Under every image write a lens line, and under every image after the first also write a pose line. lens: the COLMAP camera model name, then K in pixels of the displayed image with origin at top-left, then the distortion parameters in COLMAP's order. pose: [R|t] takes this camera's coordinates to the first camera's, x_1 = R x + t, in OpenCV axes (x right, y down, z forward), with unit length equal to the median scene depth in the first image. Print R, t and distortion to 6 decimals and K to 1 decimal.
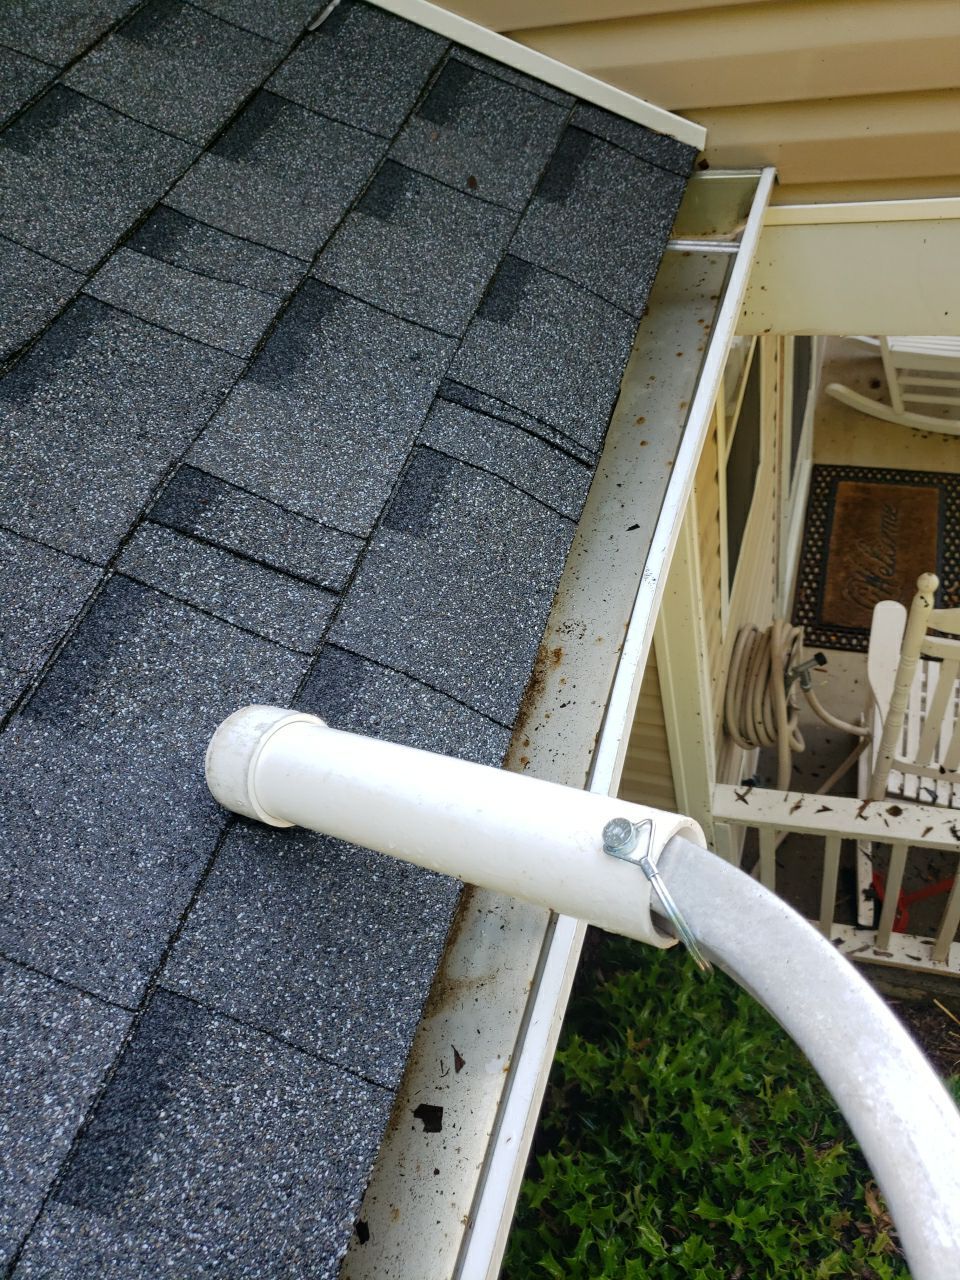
lens RADIAL K [[1019.2, 0, 485.0], [0, 1019.2, 592.4], [0, 0, 1]] dist [0.007014, 0.000601]
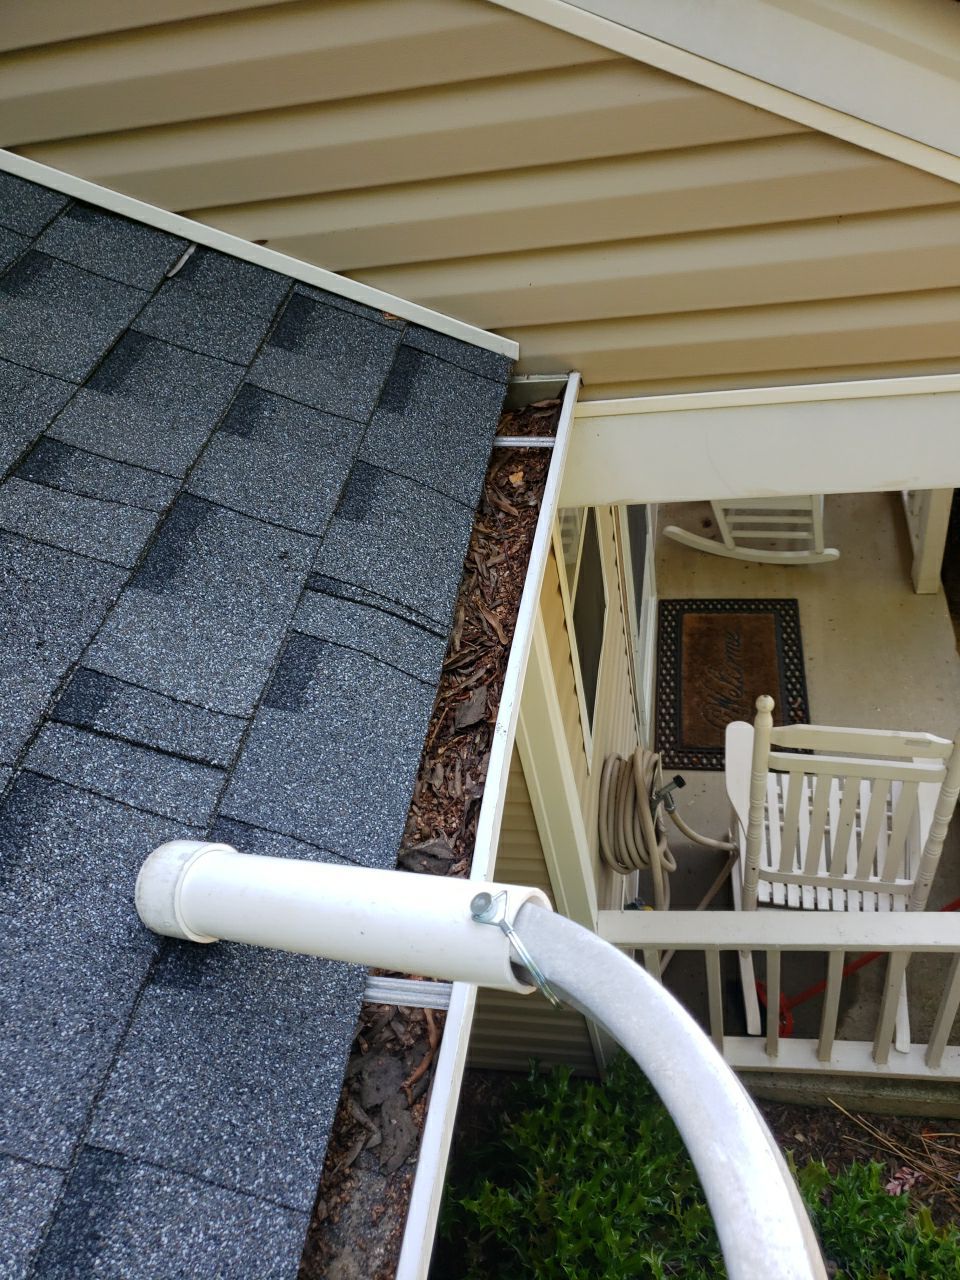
lens RADIAL K [[1053.8, 0, 480.0], [0, 1053.8, 640.0], [0, 0, 1]] dist [0.008846, 0.009447]
pose [[0.990667, -0.073007, 0.115103, 0.008458], [0.082522, 0.993358, -0.080182, -0.023295], [-0.108484, 0.088932, 0.990112, -0.181944]]
